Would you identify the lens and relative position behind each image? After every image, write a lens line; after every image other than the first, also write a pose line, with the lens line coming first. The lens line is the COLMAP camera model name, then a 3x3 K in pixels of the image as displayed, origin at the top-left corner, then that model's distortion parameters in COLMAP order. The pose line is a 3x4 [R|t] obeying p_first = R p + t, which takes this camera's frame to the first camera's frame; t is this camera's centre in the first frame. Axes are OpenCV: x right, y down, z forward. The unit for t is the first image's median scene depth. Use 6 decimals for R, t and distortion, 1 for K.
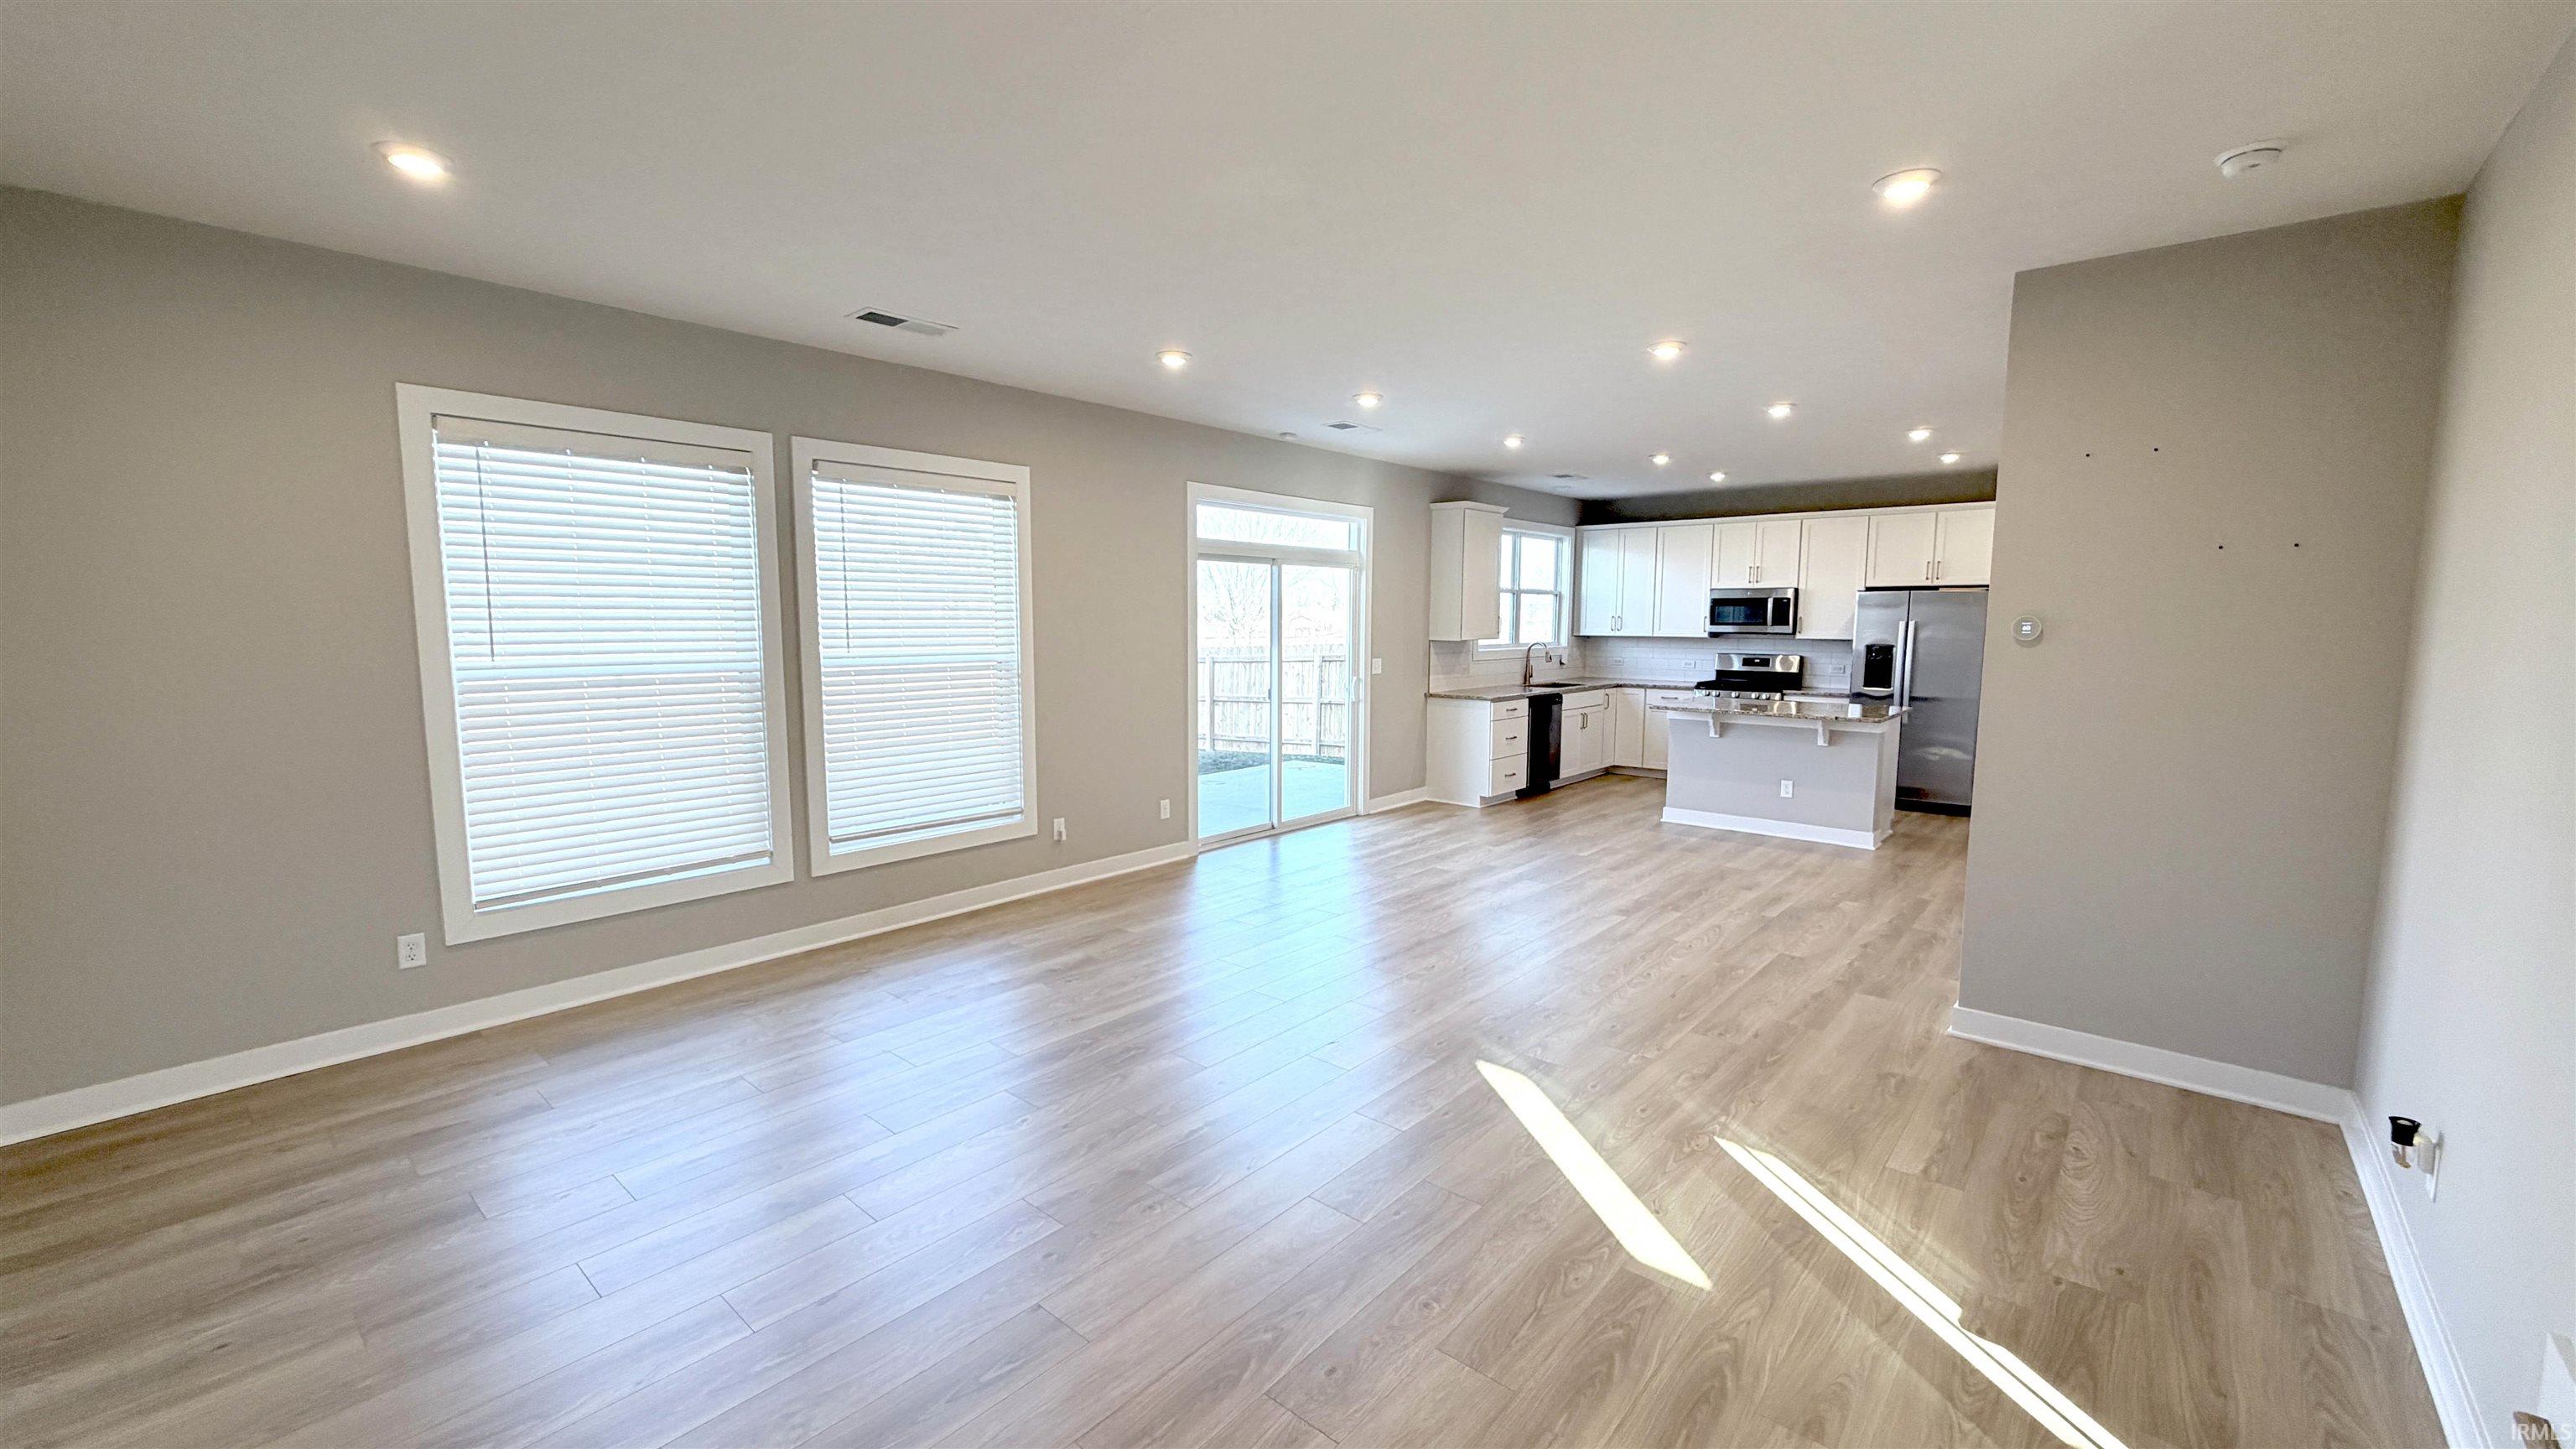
lens RADIAL K [[995.1, 0, 1288.0], [0, 995.1, 724.5], [0, 0, 1]] dist [-0.004932, 0.000002]
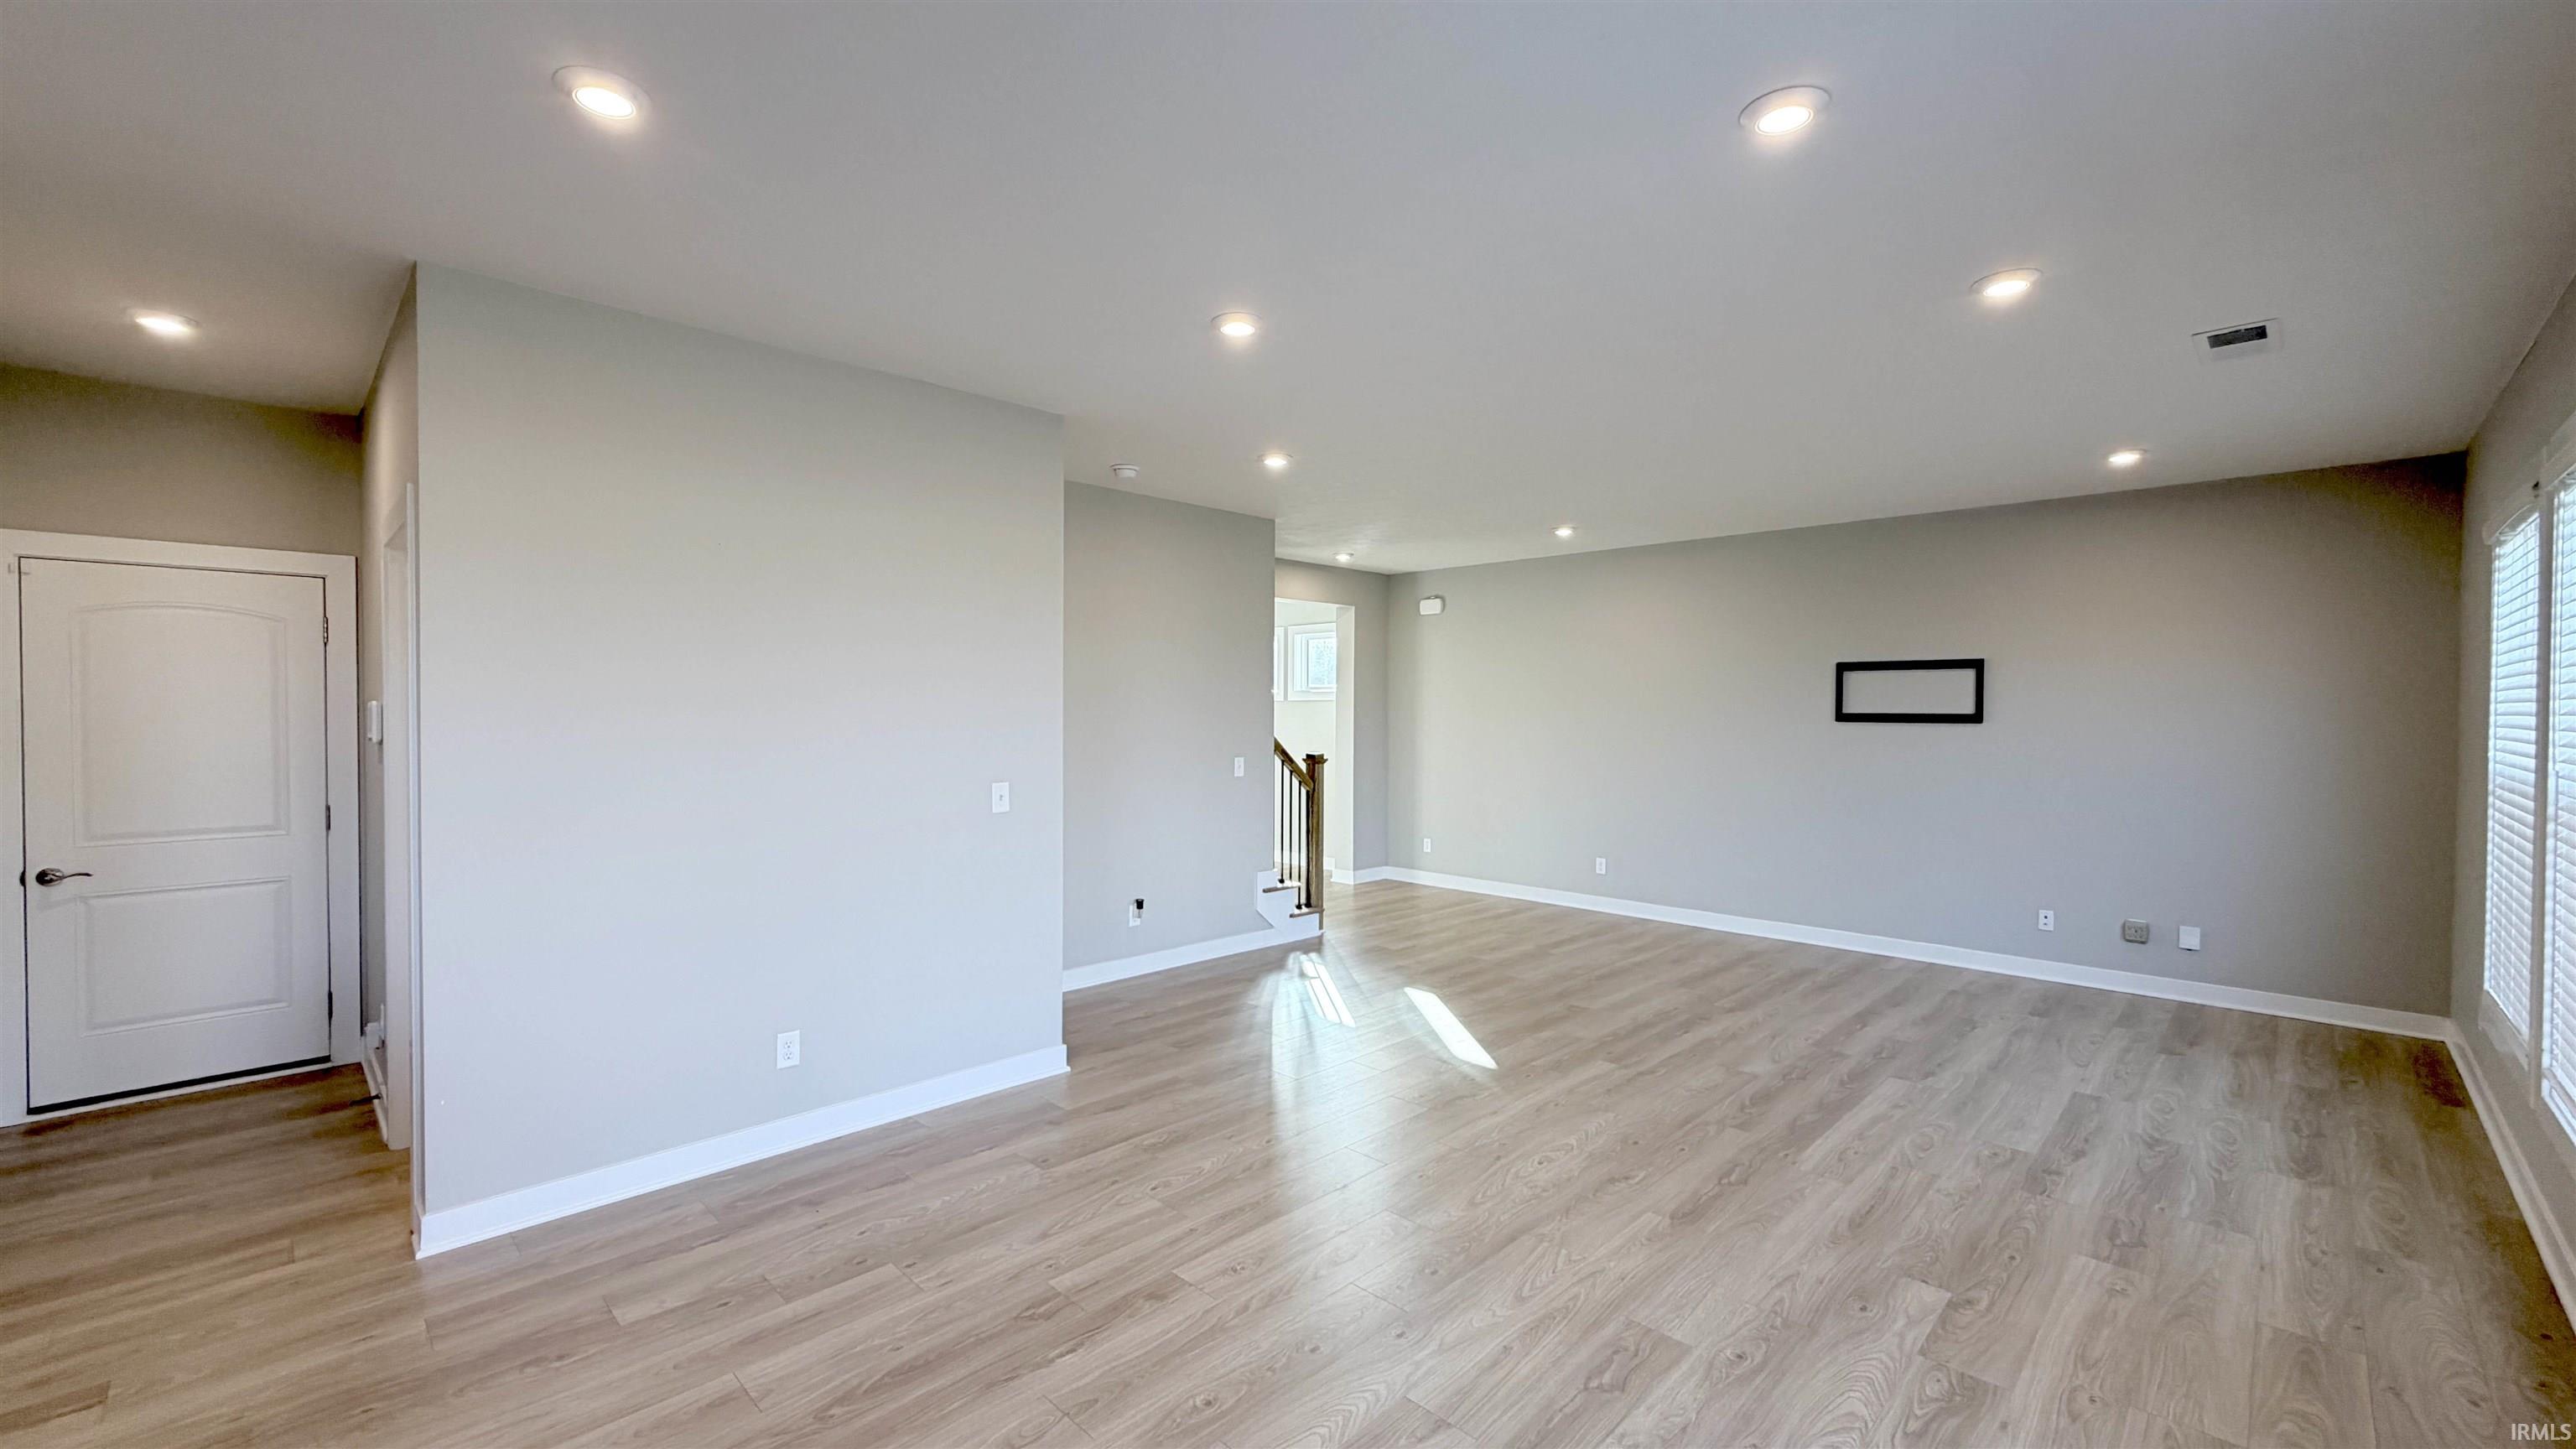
lens RADIAL K [[1029.2, 0, 1288.0], [0, 1029.2, 724.5], [0, 0, 1]] dist [0.005048, -0.000064]
pose [[-0.998260, -0.009798, 0.058154, 0.244254], [-0.002681, 0.992623, 0.121211, -0.149678], [-0.058912, 0.120845, -0.990922, 1.441950]]
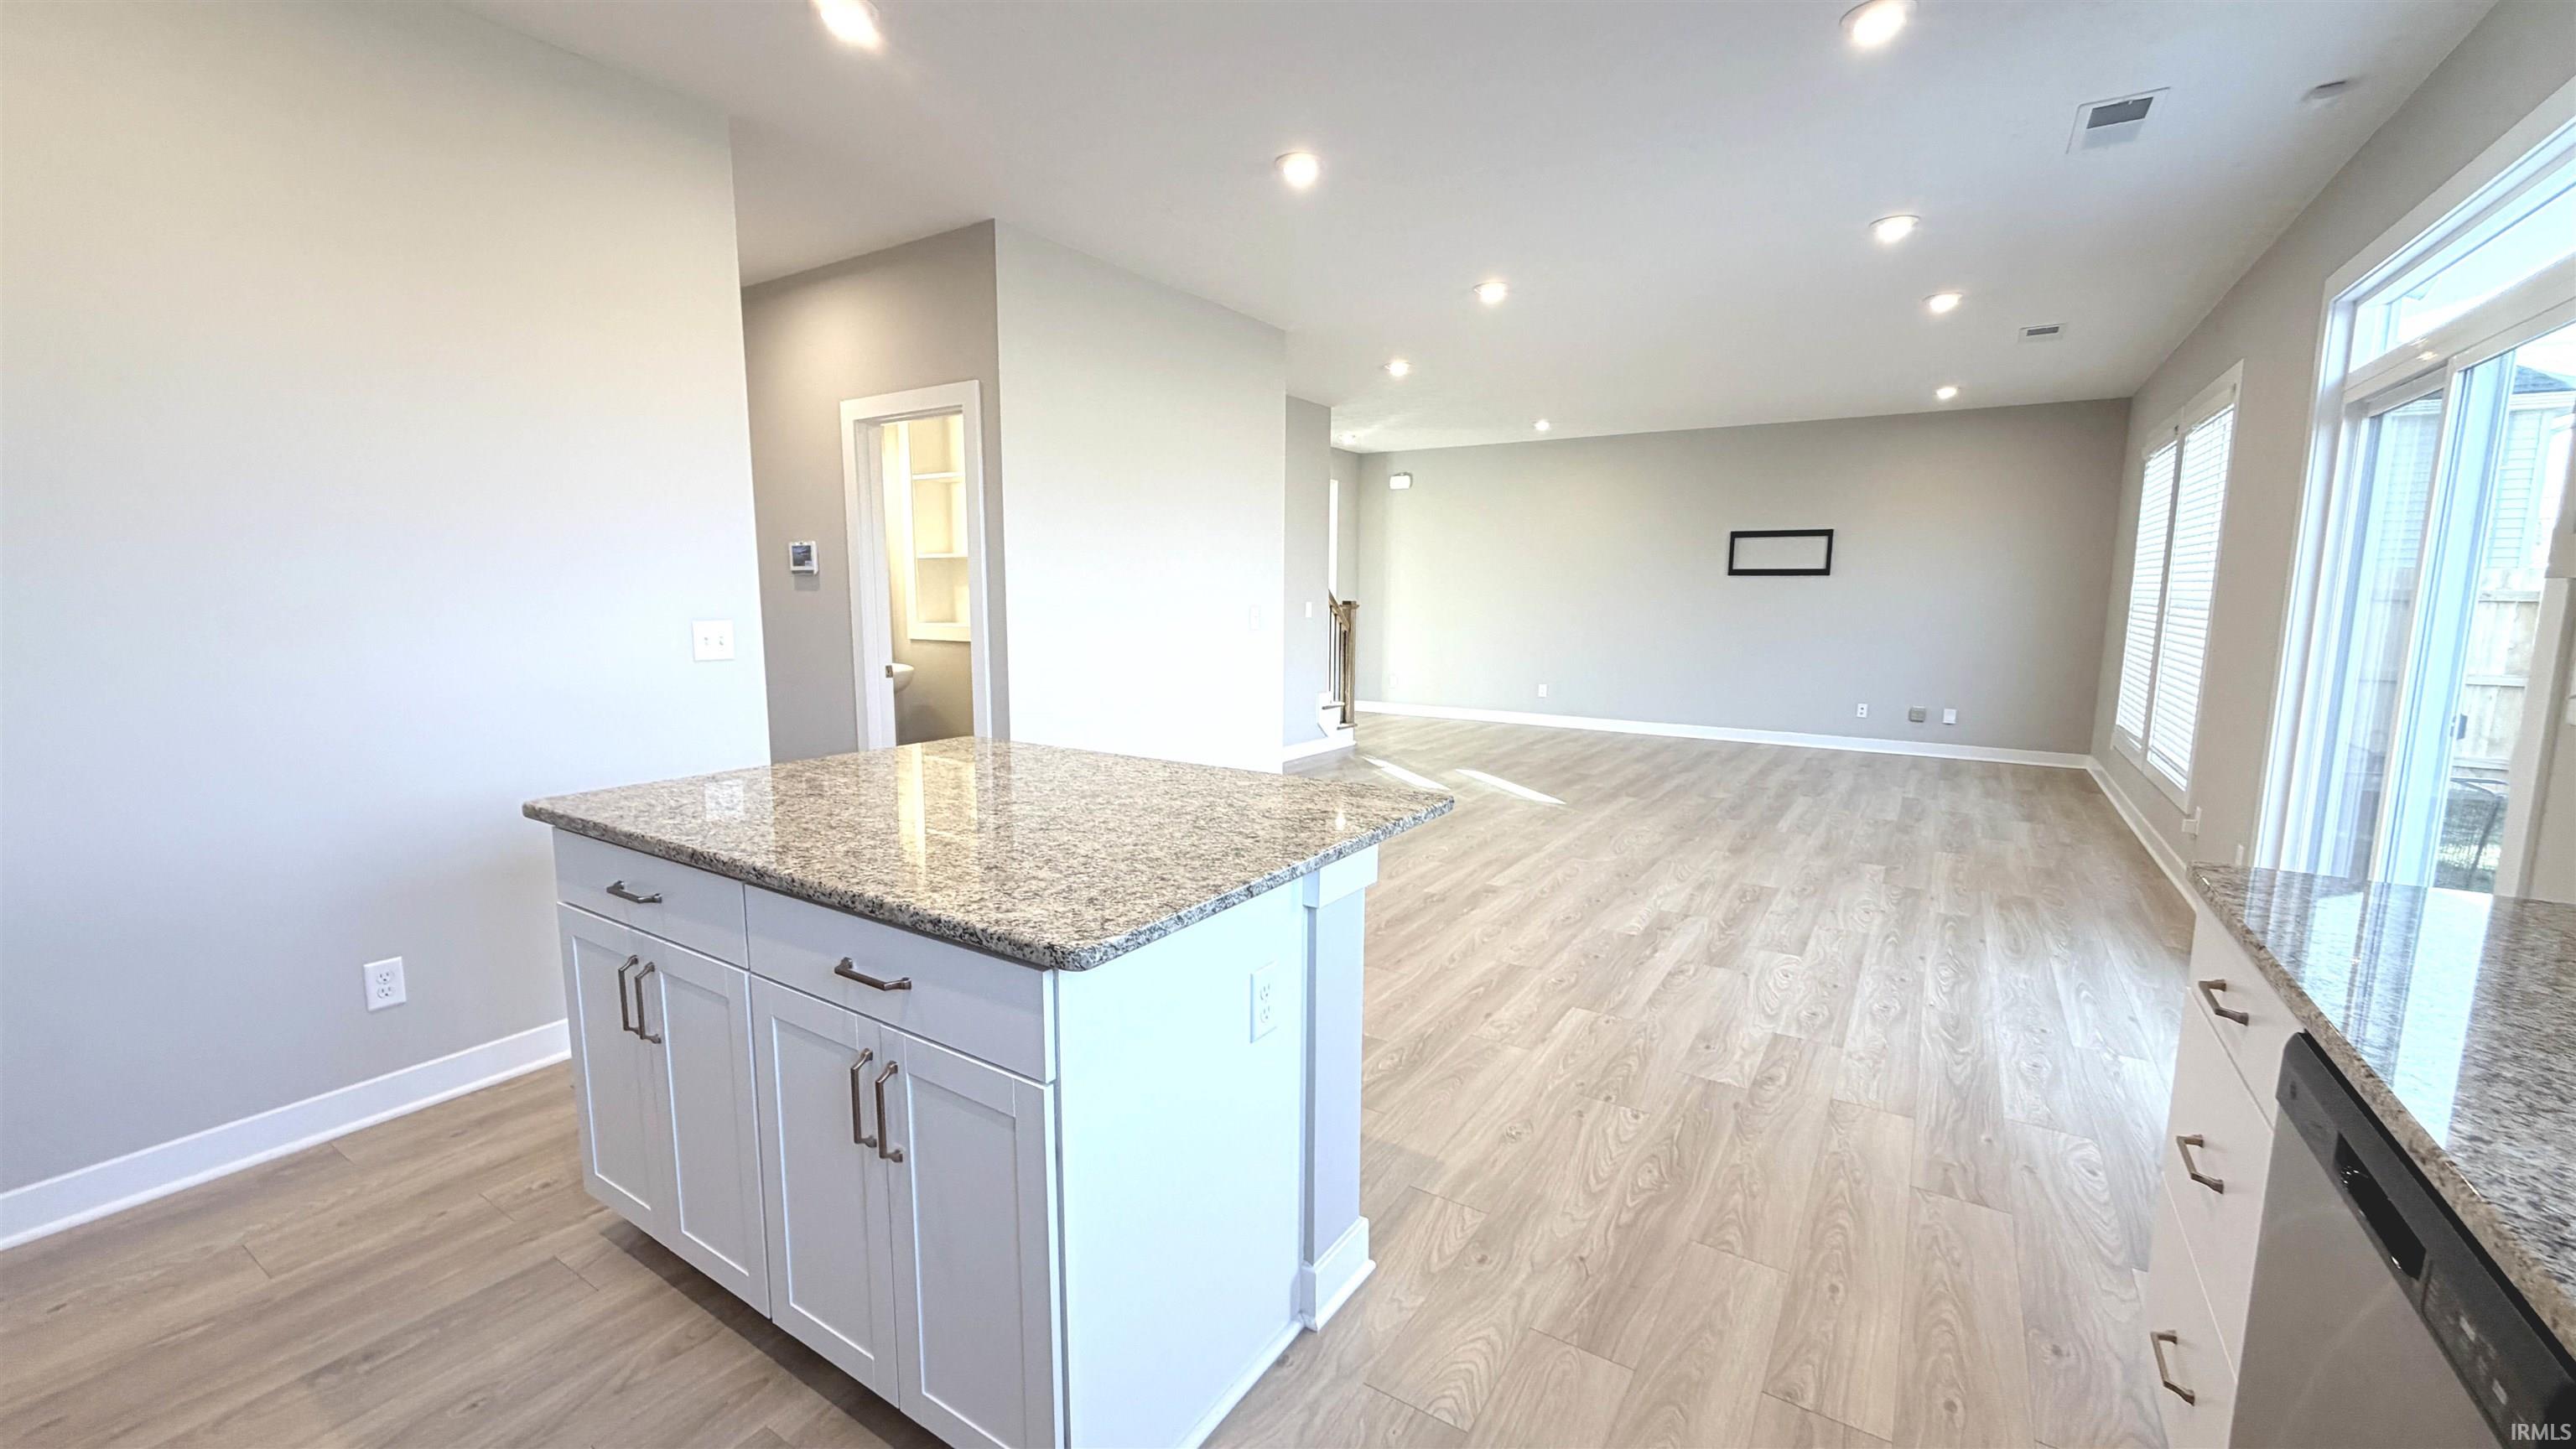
lens RADIAL K [[1034.3, 0, 1276.5], [0, 1034.3, 728.6], [0, 0, 1]] dist [0.001298, 0.000306]
pose [[-0.989837, 0.009909, -0.141858, 0.630136], [-0.024654, 0.970505, 0.239817, -0.149188], [0.140050, 0.240878, -0.960398, 1.755748]]
